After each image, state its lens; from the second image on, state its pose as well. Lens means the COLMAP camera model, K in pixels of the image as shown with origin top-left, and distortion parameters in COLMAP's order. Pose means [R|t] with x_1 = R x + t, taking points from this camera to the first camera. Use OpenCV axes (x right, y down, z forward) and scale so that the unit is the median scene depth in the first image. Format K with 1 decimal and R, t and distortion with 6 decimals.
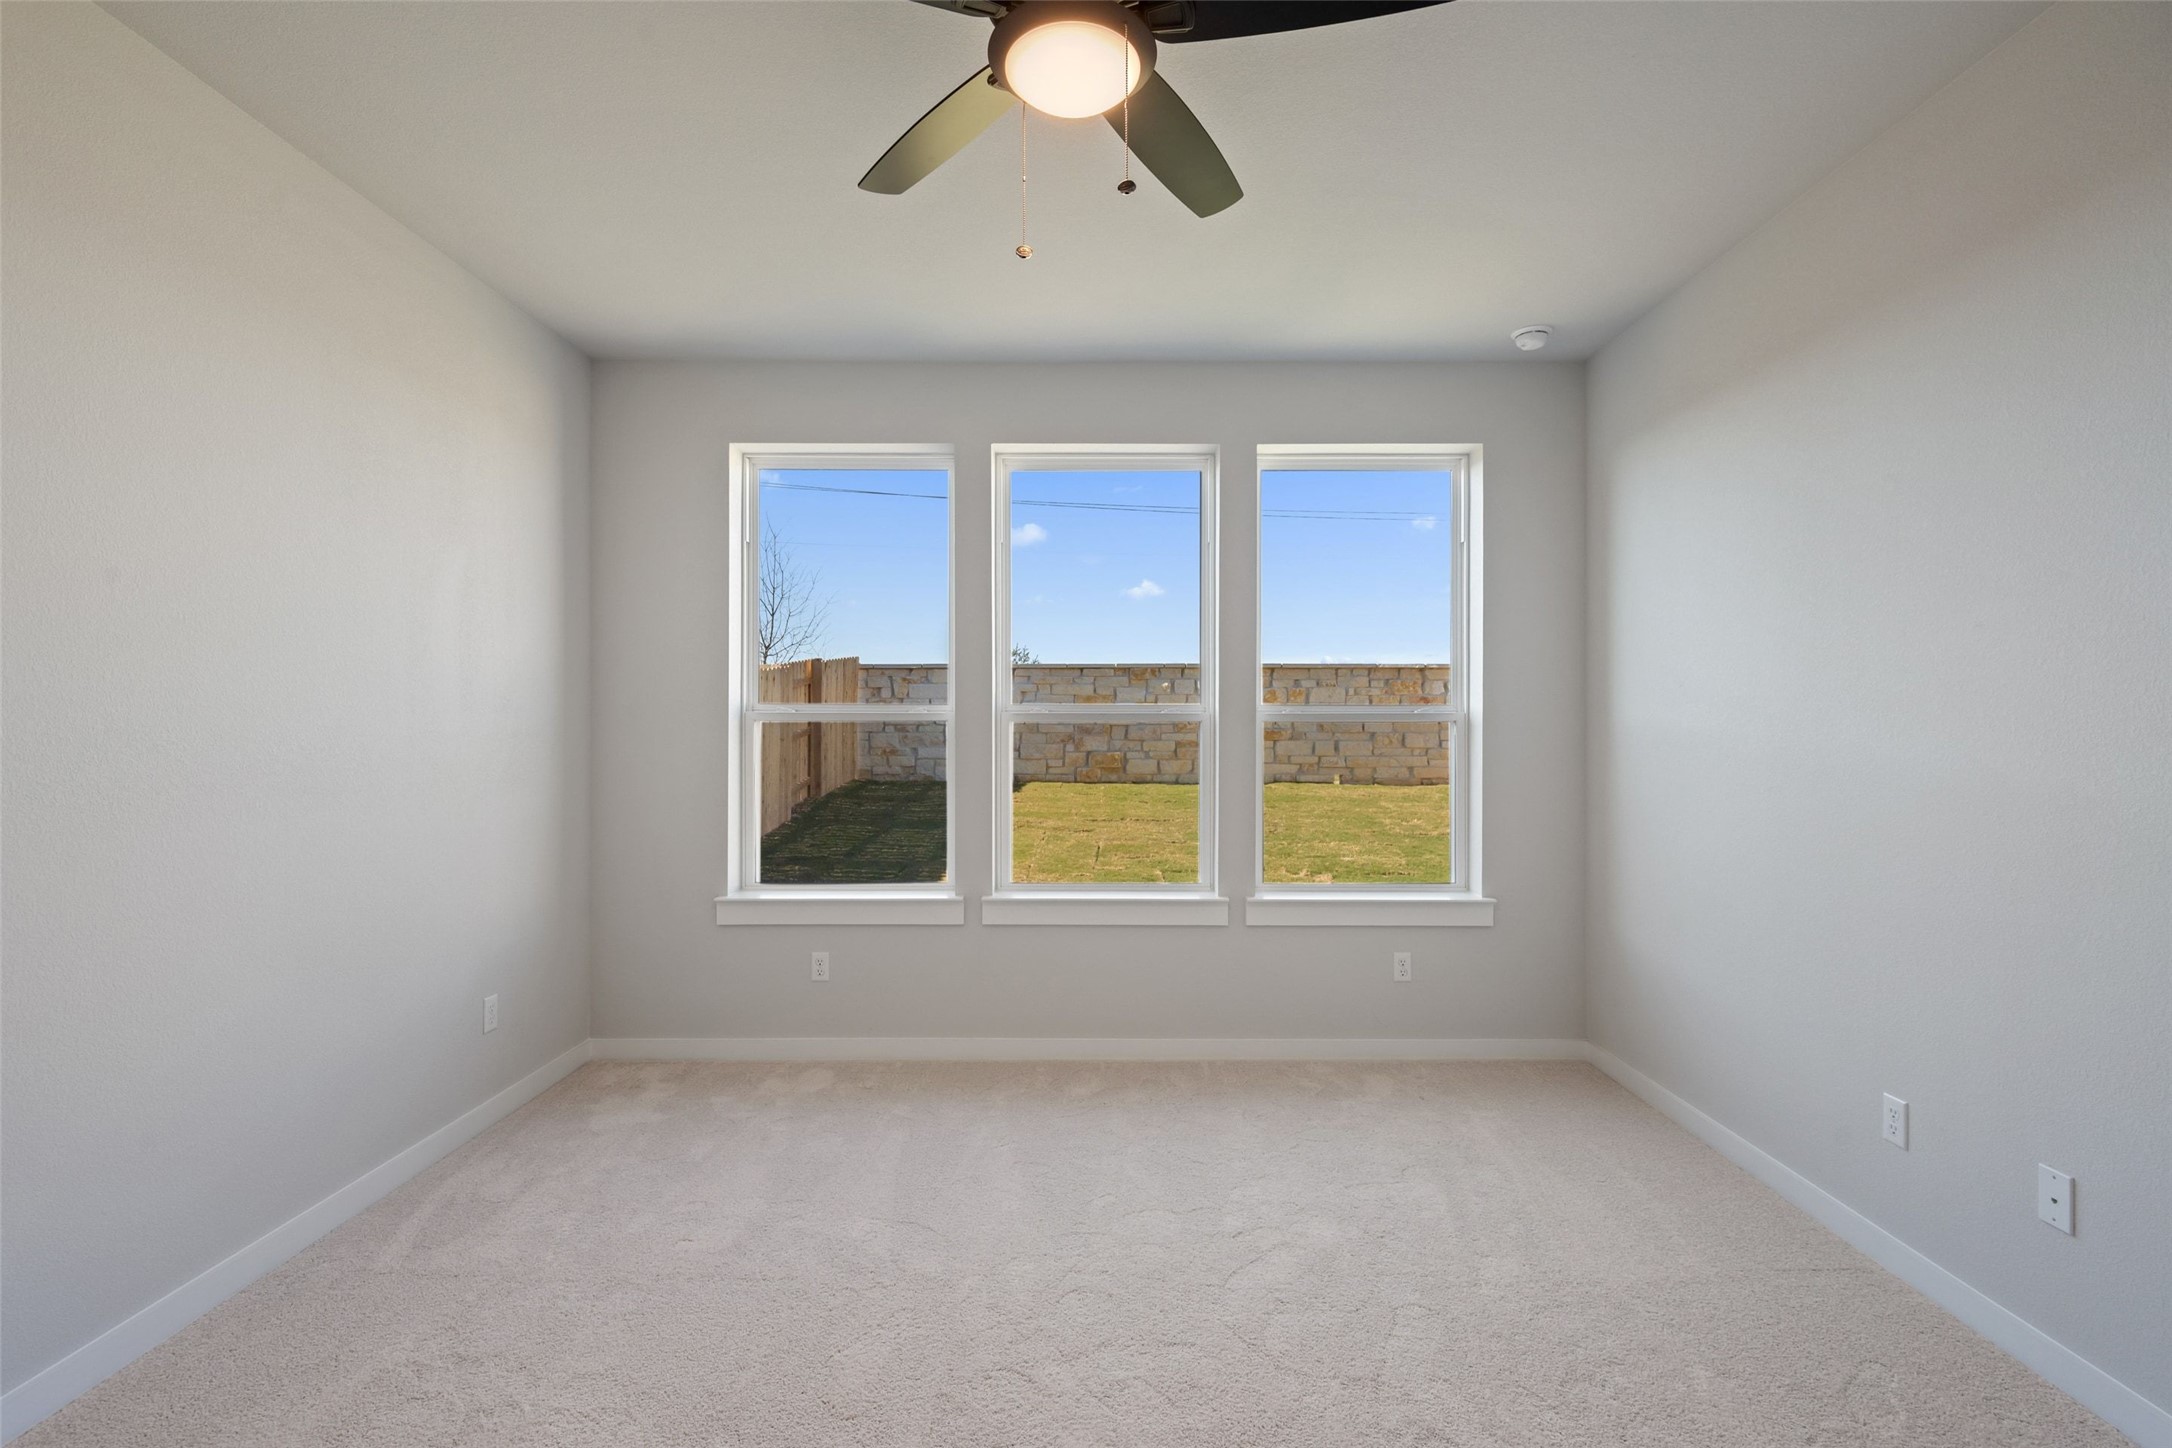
lens RADIAL K [[985.9, 0, 1086.0], [0, 985.9, 724.0], [0, 0, 1]] dist [0.002894, -0.007220]
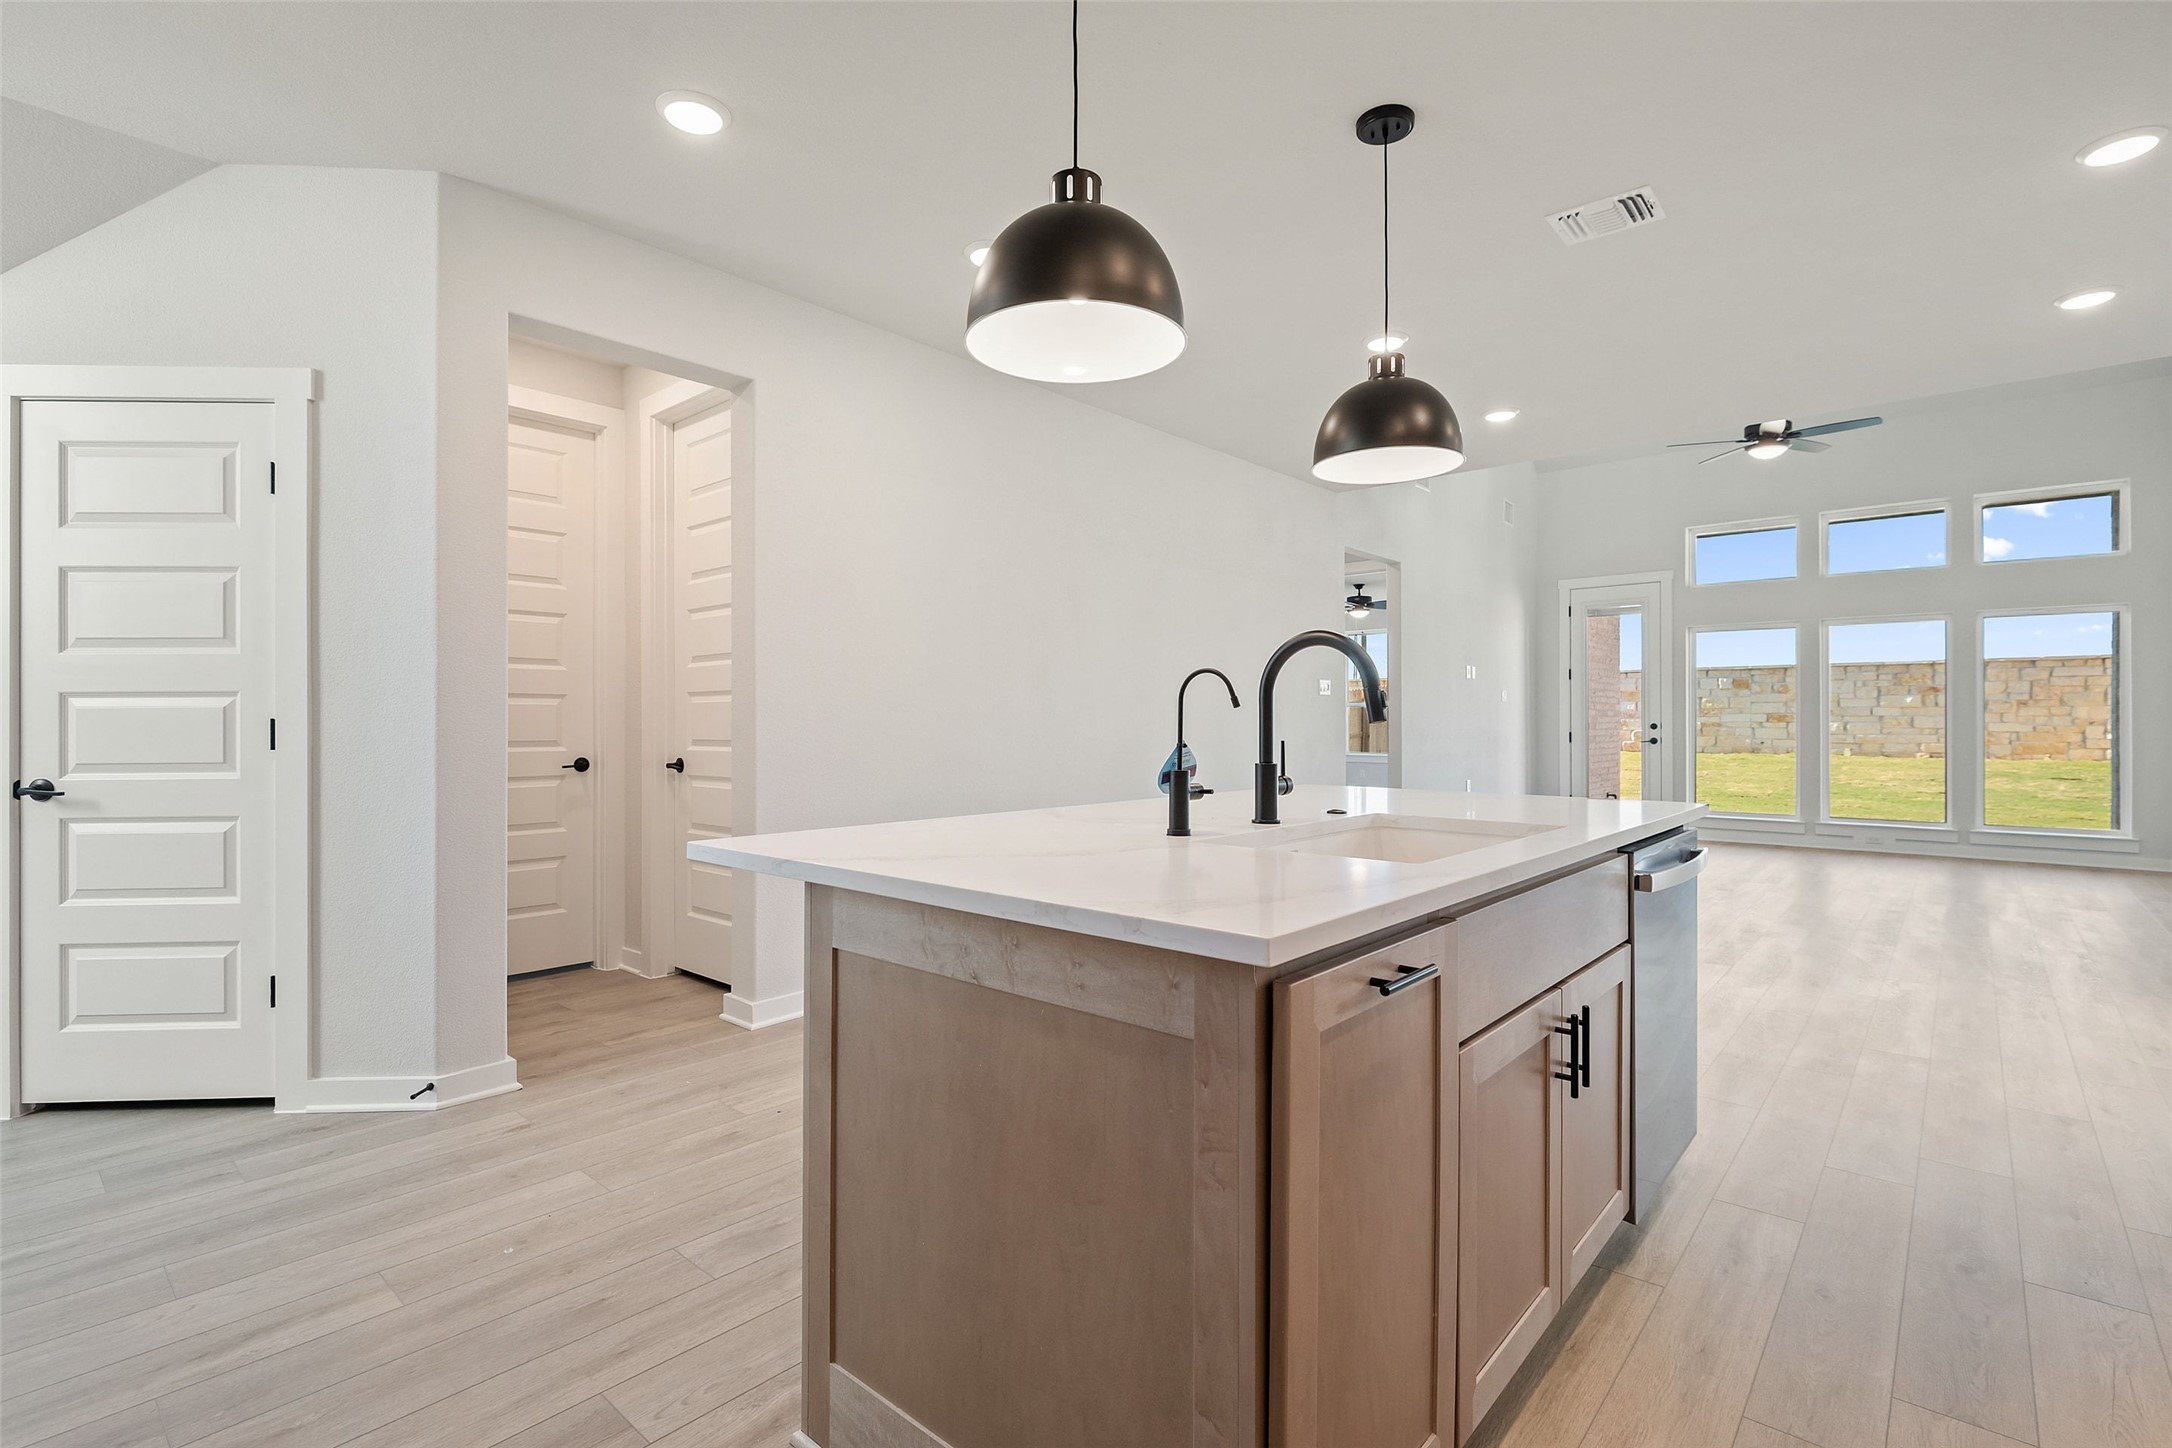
lens RADIAL K [[1003.7, 0, 1092.0], [0, 1003.7, 718.2], [0, 0, 1]] dist [-0.000128, -0.000259]
pose [[0.756590, -0.003681, -0.653879, 0.367465], [-0.002862, 0.999956, -0.008941, 0.026192], [0.653883, 0.008636, 0.756546, -0.640424]]
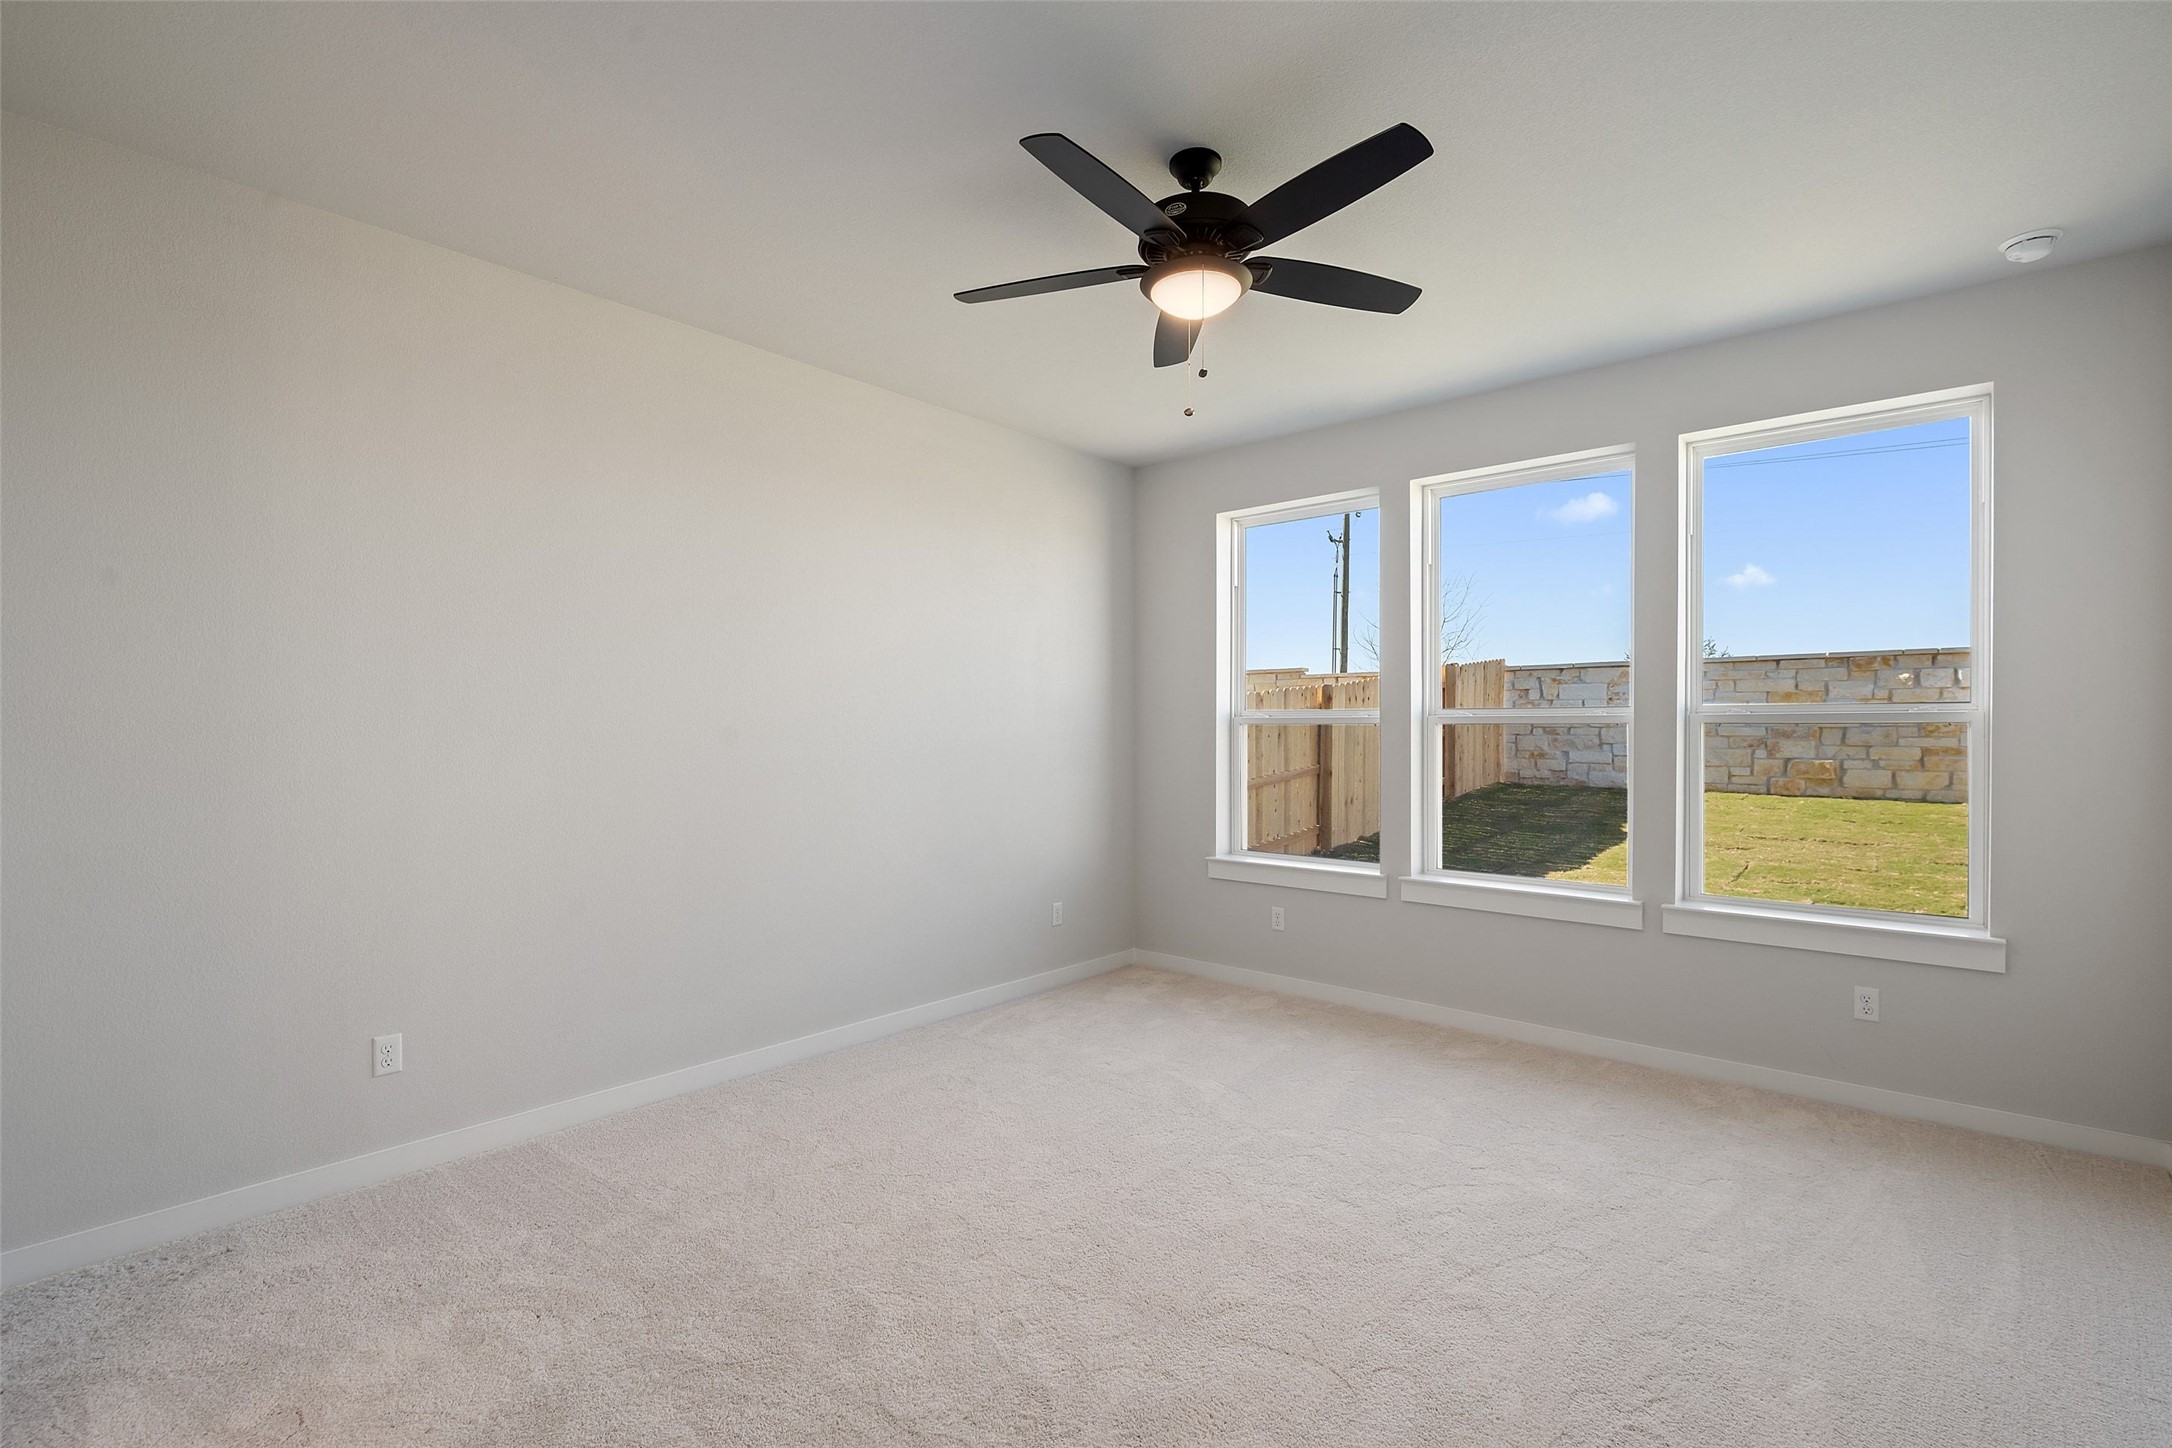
lens RADIAL K [[987.1, 0, 1080.1], [0, 987.1, 733.4], [0, 0, 1]] dist [0.005923, -0.009531]
pose [[0.749343, 0.002875, -0.662176, 0.108823], [0.001548, 0.999980, 0.006094, 0.000289], [0.662180, -0.005591, 0.749324, -0.032674]]
